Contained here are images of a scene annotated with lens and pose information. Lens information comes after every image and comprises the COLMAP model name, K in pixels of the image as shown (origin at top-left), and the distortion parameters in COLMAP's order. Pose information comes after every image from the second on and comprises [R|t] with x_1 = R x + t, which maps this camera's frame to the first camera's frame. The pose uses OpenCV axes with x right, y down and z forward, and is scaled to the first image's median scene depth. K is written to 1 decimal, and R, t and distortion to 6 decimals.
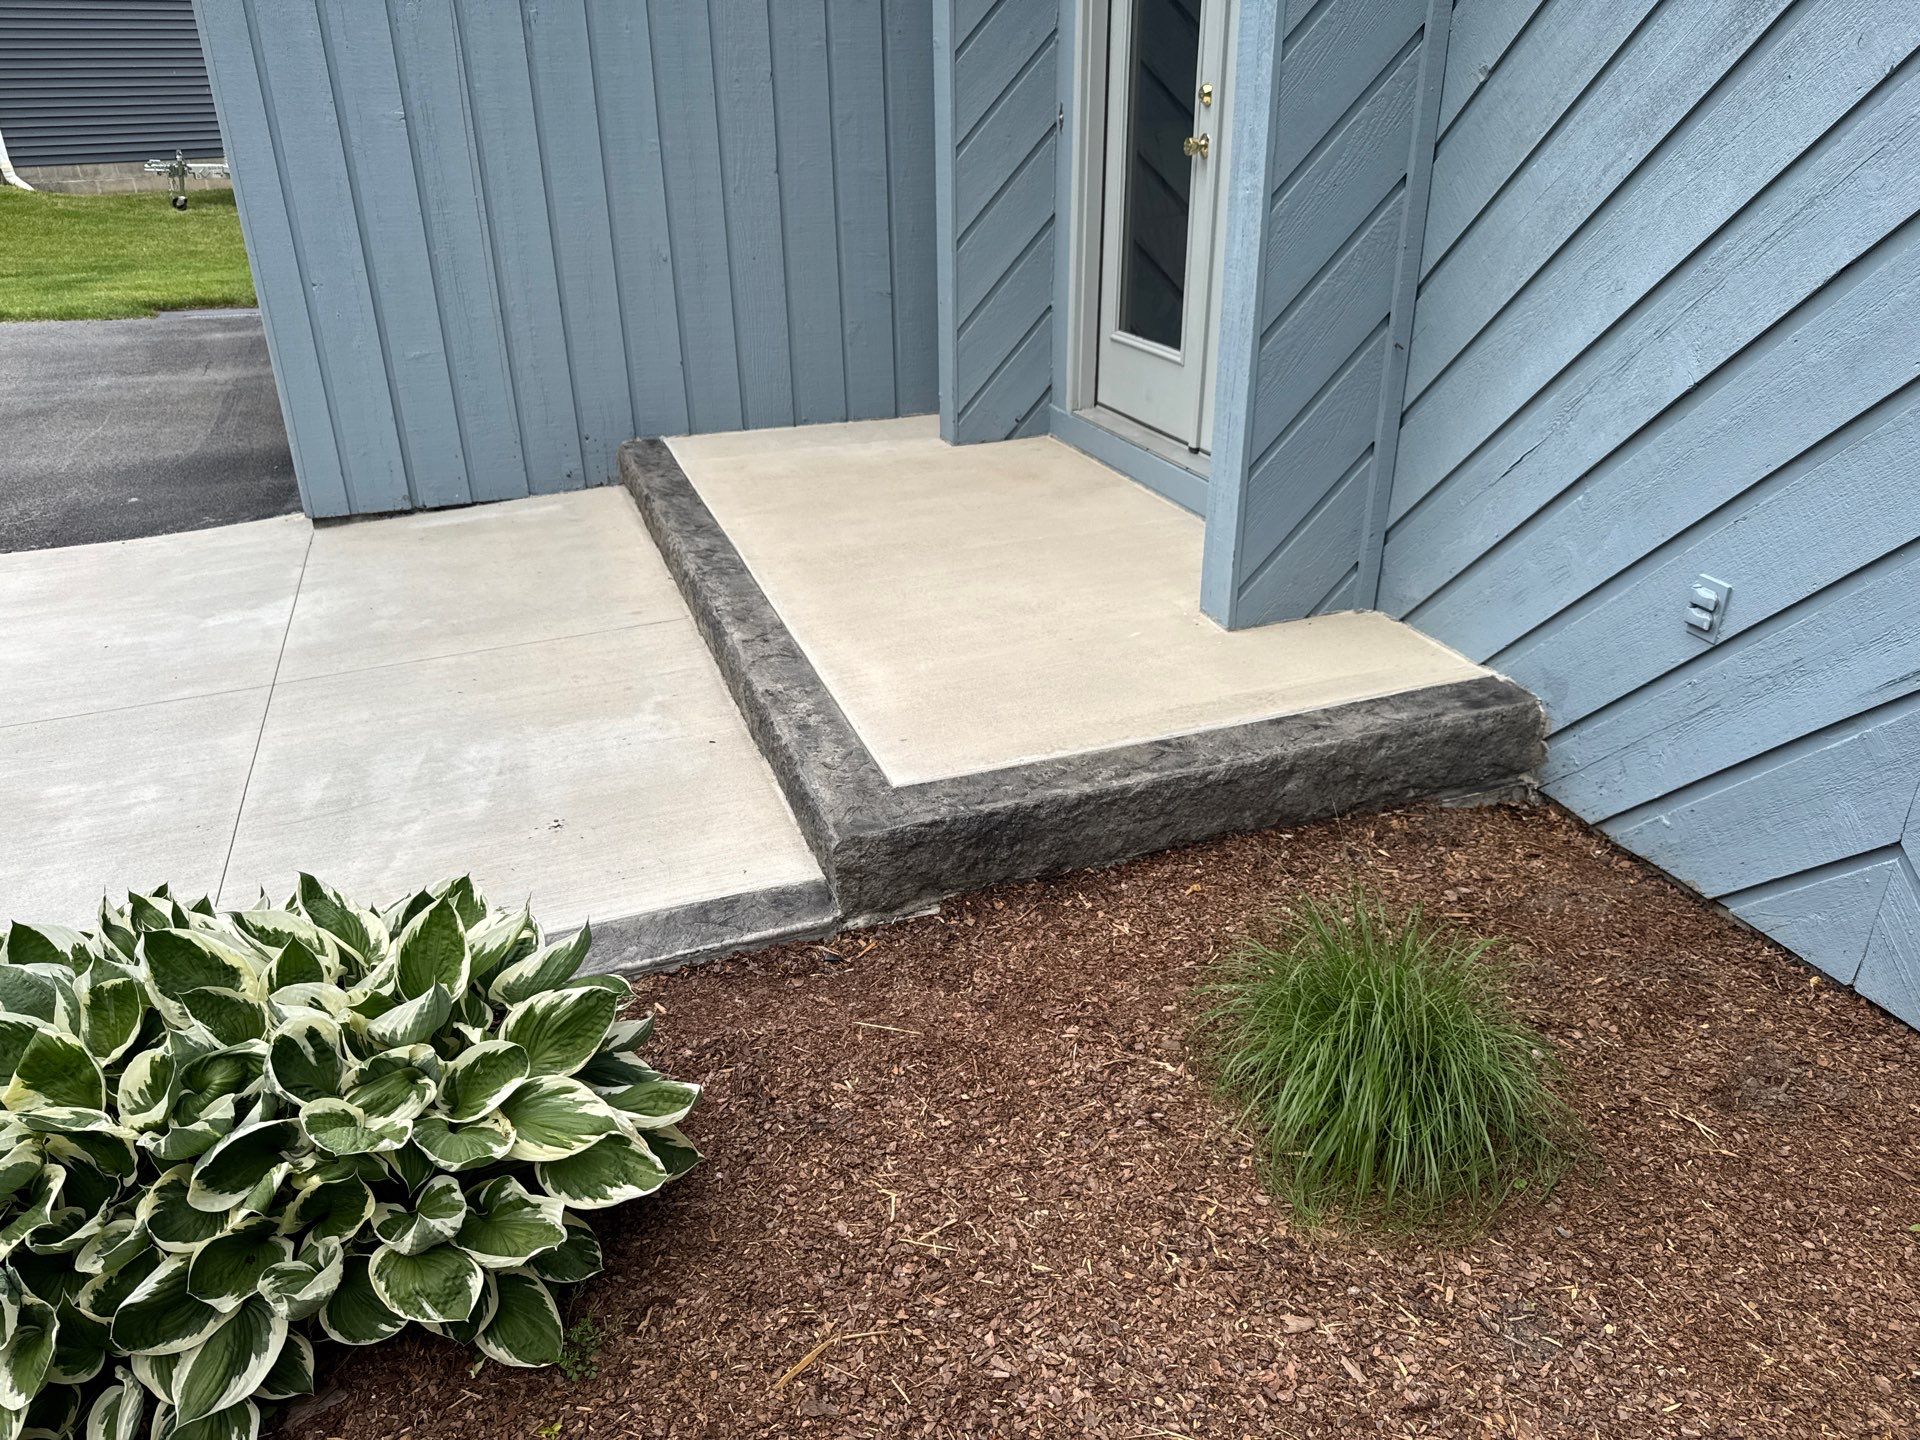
lens RADIAL K [[1345.3, 0, 969.6], [0, 1345.3, 720.4], [0, 0, 1]] dist [0.076584, -0.113797]
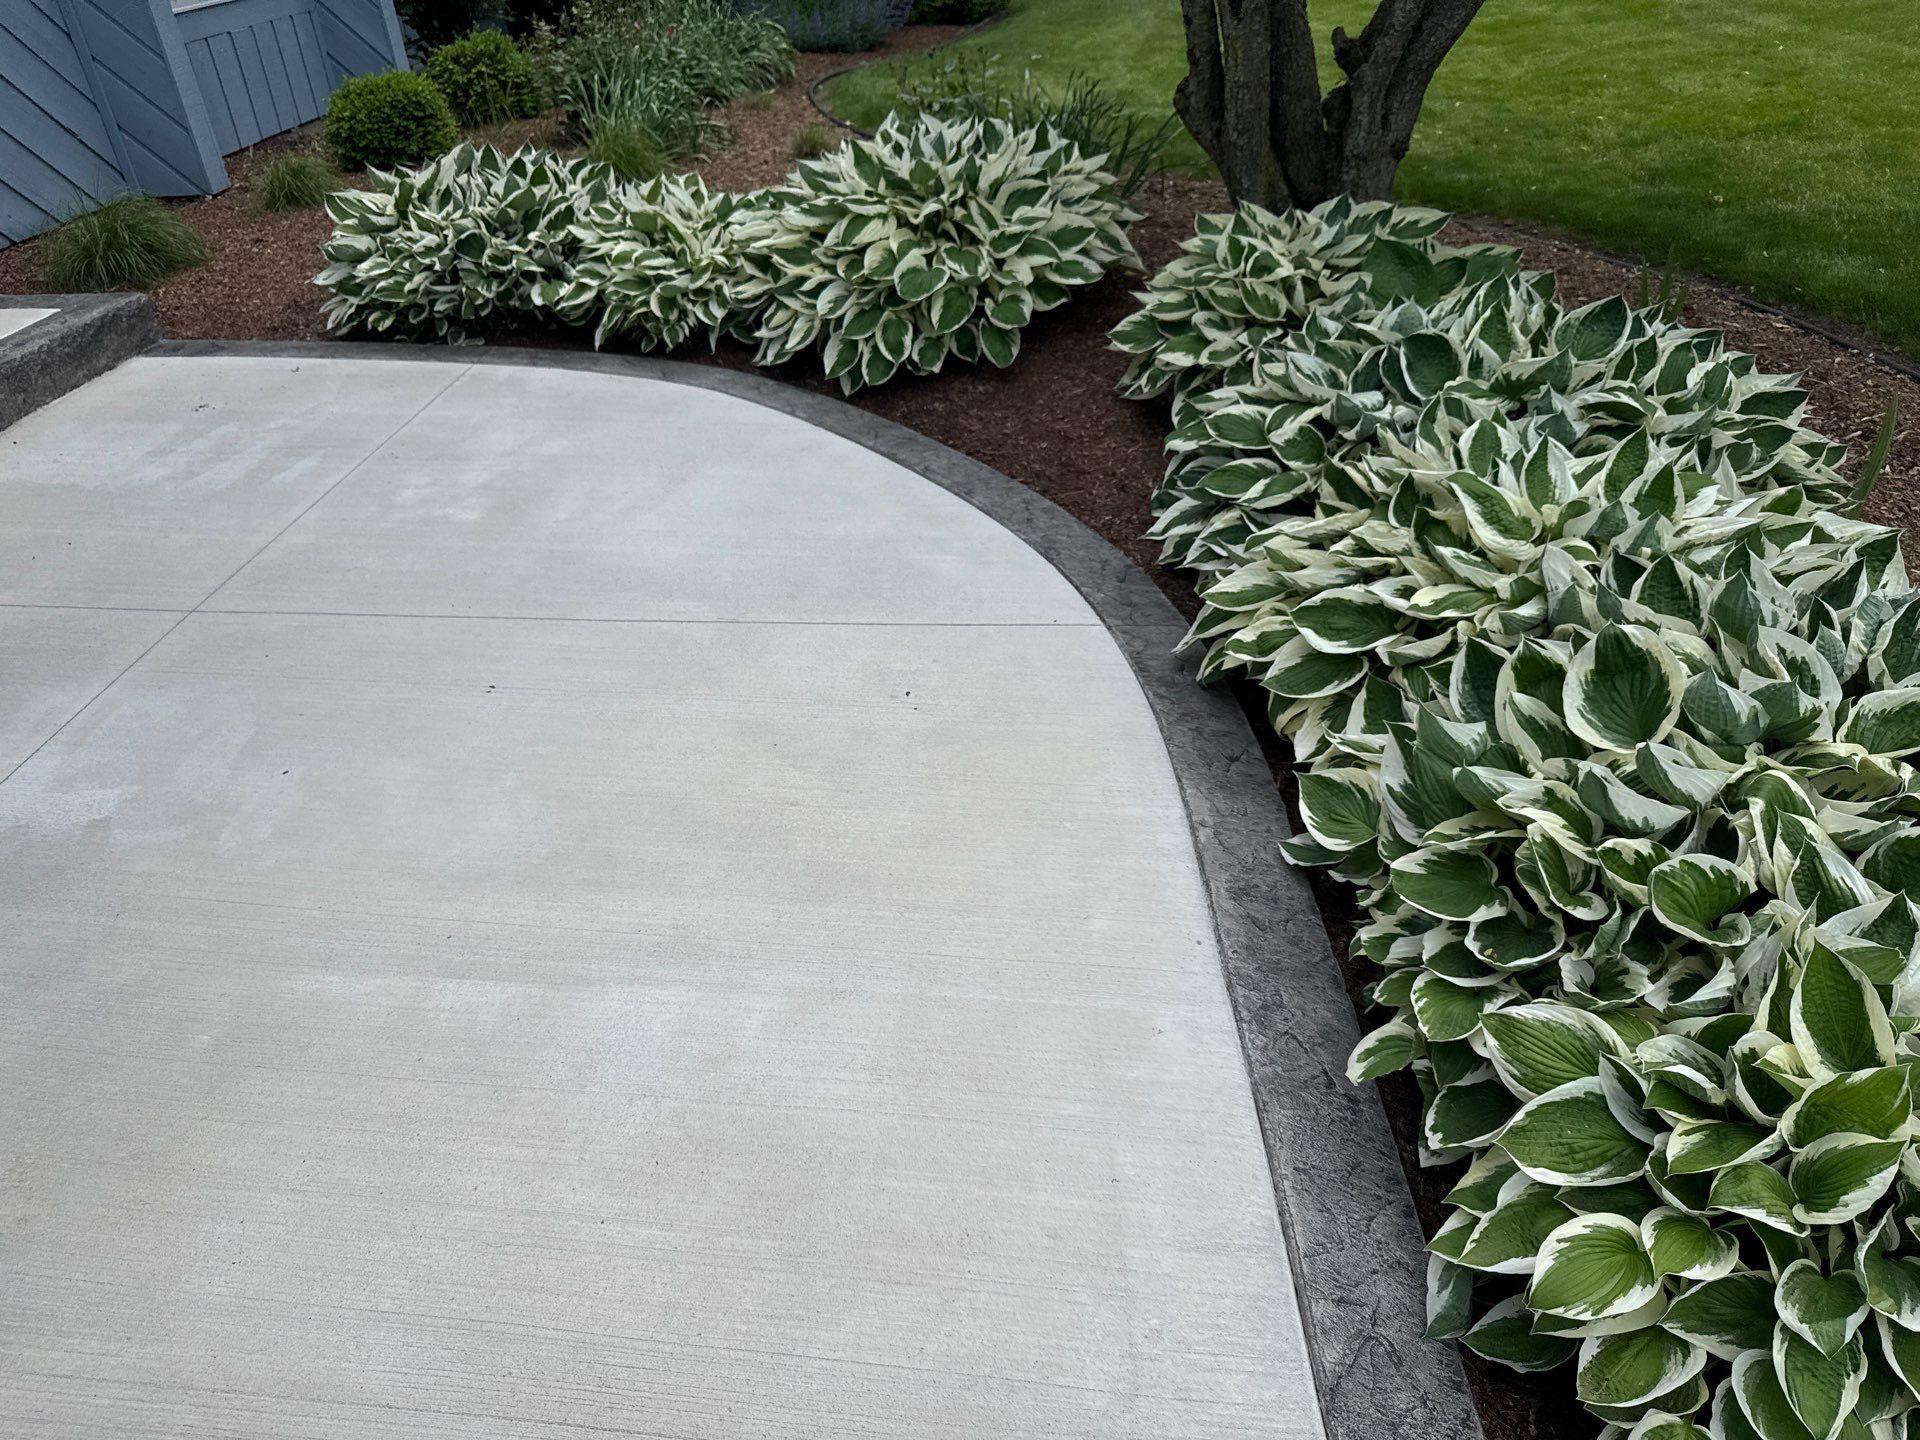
lens RADIAL K [[1345.3, 0, 969.6], [0, 1345.3, 720.4], [0, 0, 1]] dist [0.076584, -0.113797]
pose [[-0.900567, -0.187433, 0.392234, -1.211516], [0.242570, 0.532083, 0.811201, -0.512041], [-0.360747, 0.825685, -0.433711, 1.206258]]
